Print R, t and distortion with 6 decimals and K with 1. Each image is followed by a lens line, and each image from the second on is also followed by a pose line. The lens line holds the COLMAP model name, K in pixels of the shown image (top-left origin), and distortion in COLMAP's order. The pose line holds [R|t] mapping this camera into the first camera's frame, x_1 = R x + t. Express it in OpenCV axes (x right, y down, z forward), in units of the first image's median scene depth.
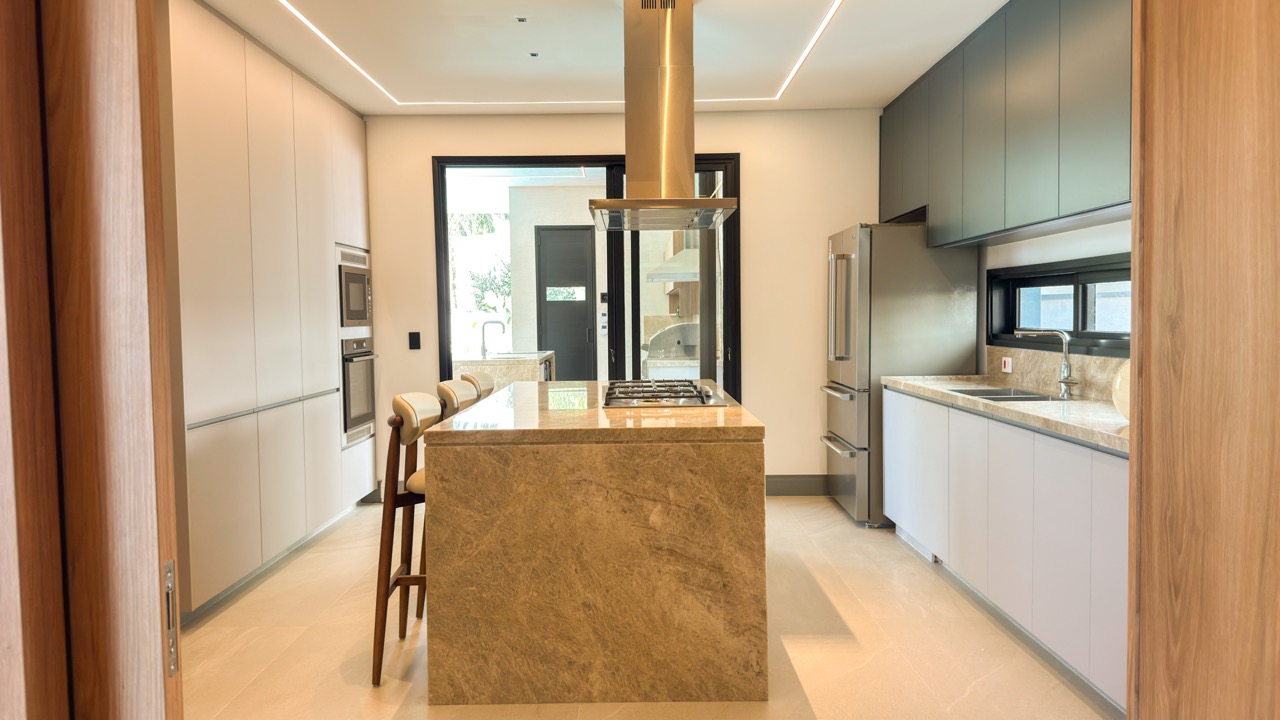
lens RADIAL K [[896.7, 0, 678.1], [0, 896.7, 363.6], [0, 0, 1]] dist [0.006717, -0.004158]
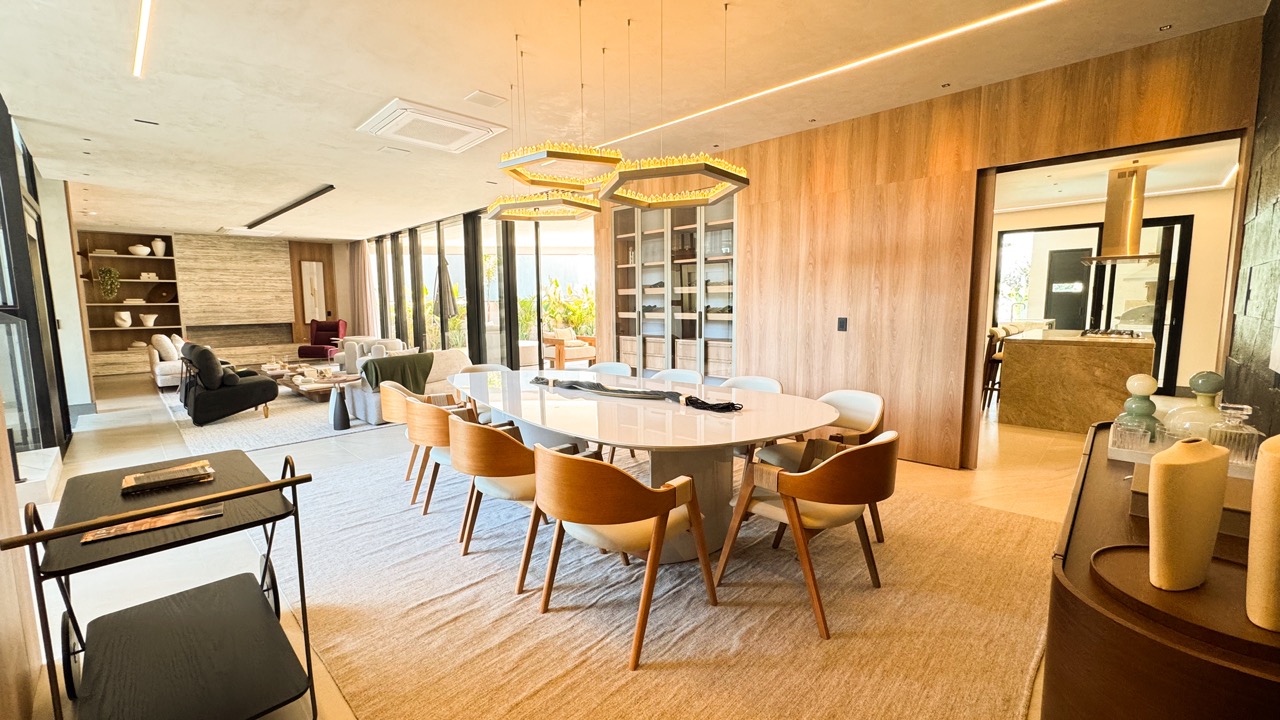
lens RADIAL K [[512.3, 0, 640.0], [0, 512.3, 360.0], [0, 0, 1]] dist [-0.000832, -0.000174]
pose [[0.686189, 0.087541, -0.722137, 0.132511], [-0.041158, 0.995814, 0.081608, 0.050895], [0.726258, -0.026276, 0.686920, -1.064282]]
